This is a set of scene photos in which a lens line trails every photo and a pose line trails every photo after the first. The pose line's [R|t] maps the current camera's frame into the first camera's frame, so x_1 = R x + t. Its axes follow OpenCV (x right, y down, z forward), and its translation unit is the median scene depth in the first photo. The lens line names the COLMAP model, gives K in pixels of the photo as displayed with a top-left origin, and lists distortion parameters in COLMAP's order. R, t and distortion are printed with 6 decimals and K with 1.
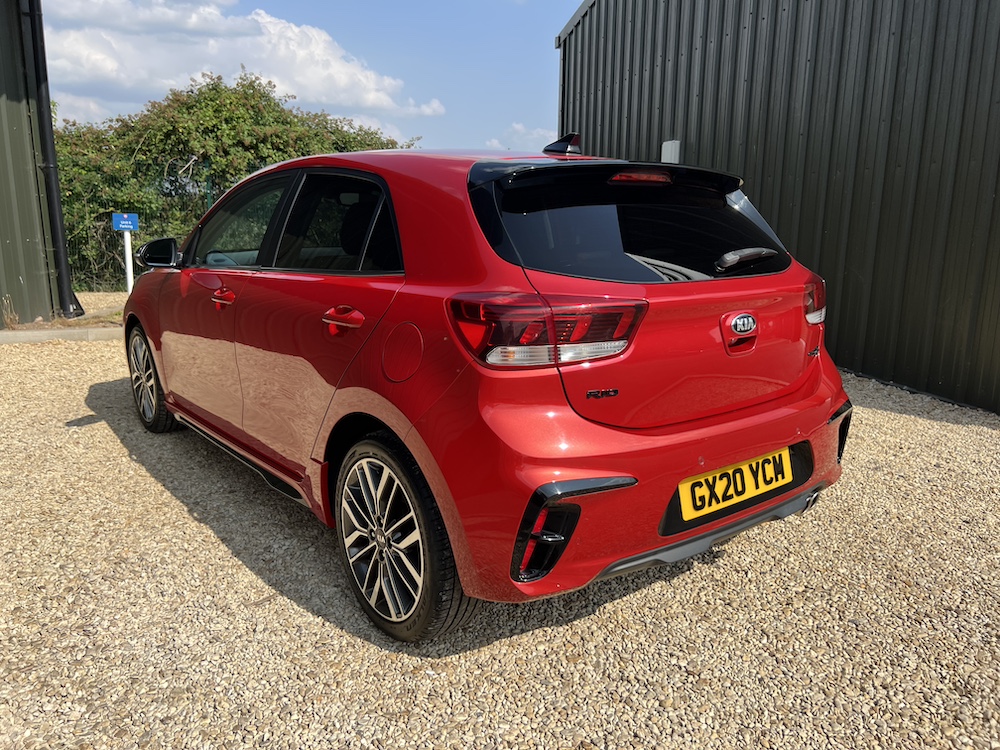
lens RADIAL K [[755.3, 0, 501.8], [0, 755.3, 381.4], [0, 0, 1]] dist [0.051071, -0.058615]
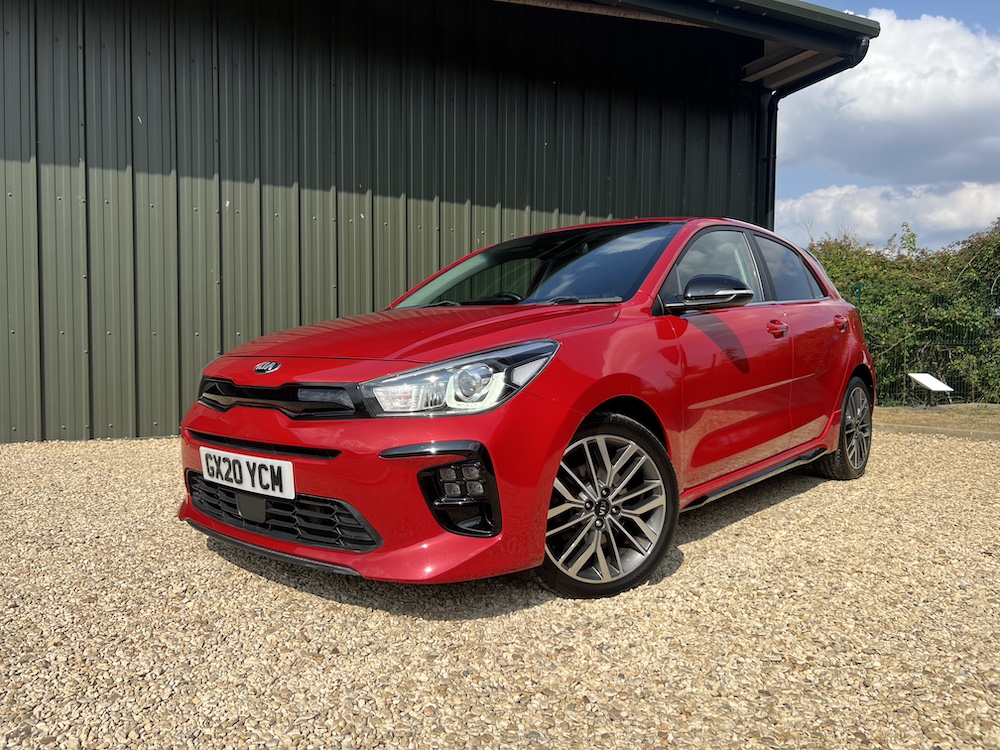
lens RADIAL K [[755.3, 0, 505.2], [0, 755.3, 383.3], [0, 0, 1]] dist [0.051071, -0.058615]
pose [[0.401841, 0.031586, -0.915165, 0.621986], [-0.198393, 0.978670, -0.053334, 0.032873], [0.893960, 0.202994, 0.399536, 0.385098]]
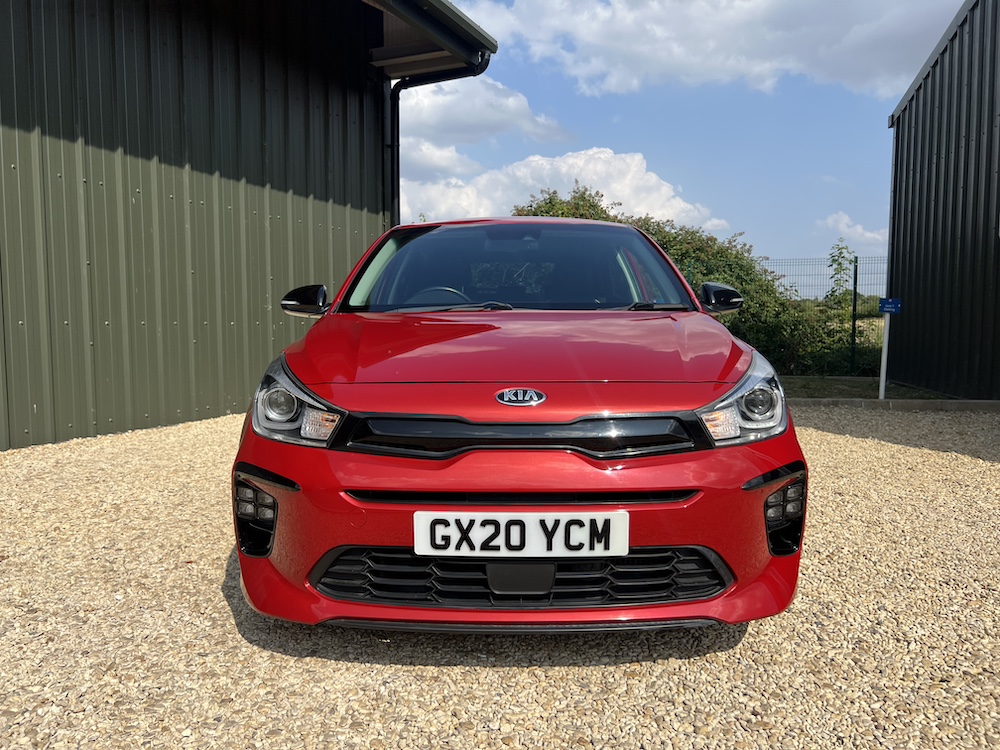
lens RADIAL K [[755.3, 0, 503.2], [0, 755.3, 381.2], [0, 0, 1]] dist [0.051071, -0.058615]
pose [[0.900343, 0.022385, -0.434605, 0.191478], [-0.083594, 0.988974, -0.122237, 0.074399], [0.427077, 0.146386, 0.892287, 0.031717]]
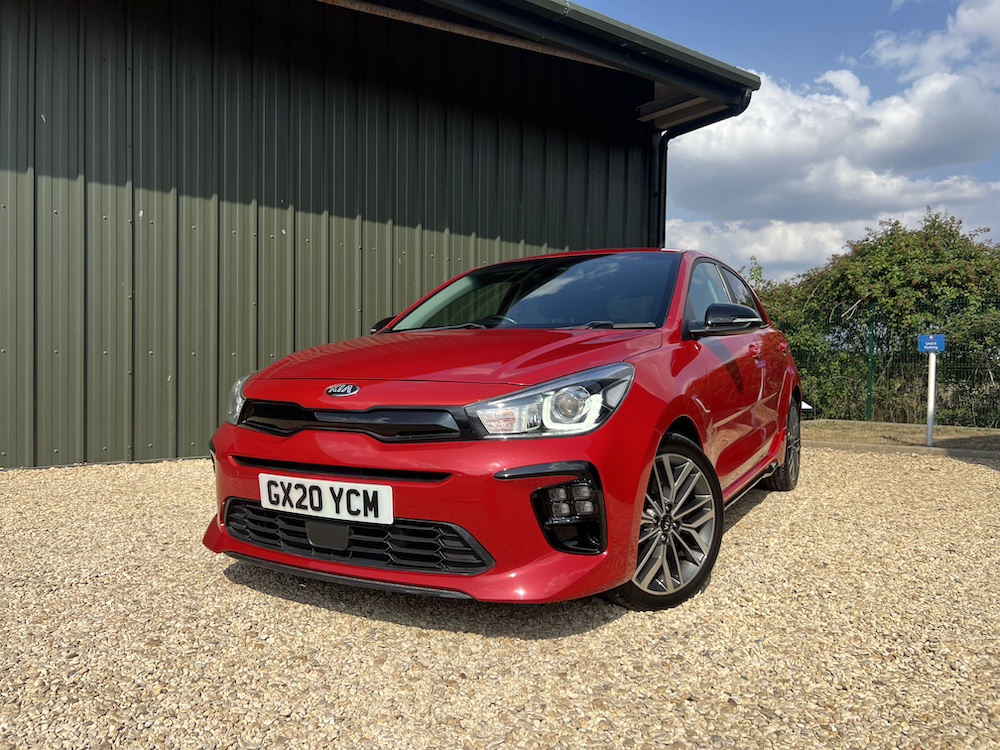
lens RADIAL K [[755.3, 0, 504.8], [0, 755.3, 383.1], [0, 0, 1]] dist [0.051071, -0.058615]
pose [[0.576613, 0.007169, -0.816986, 0.546098], [-0.178449, 0.976924, -0.117373, 0.066771], [0.797292, 0.213469, 0.564586, 0.223900]]
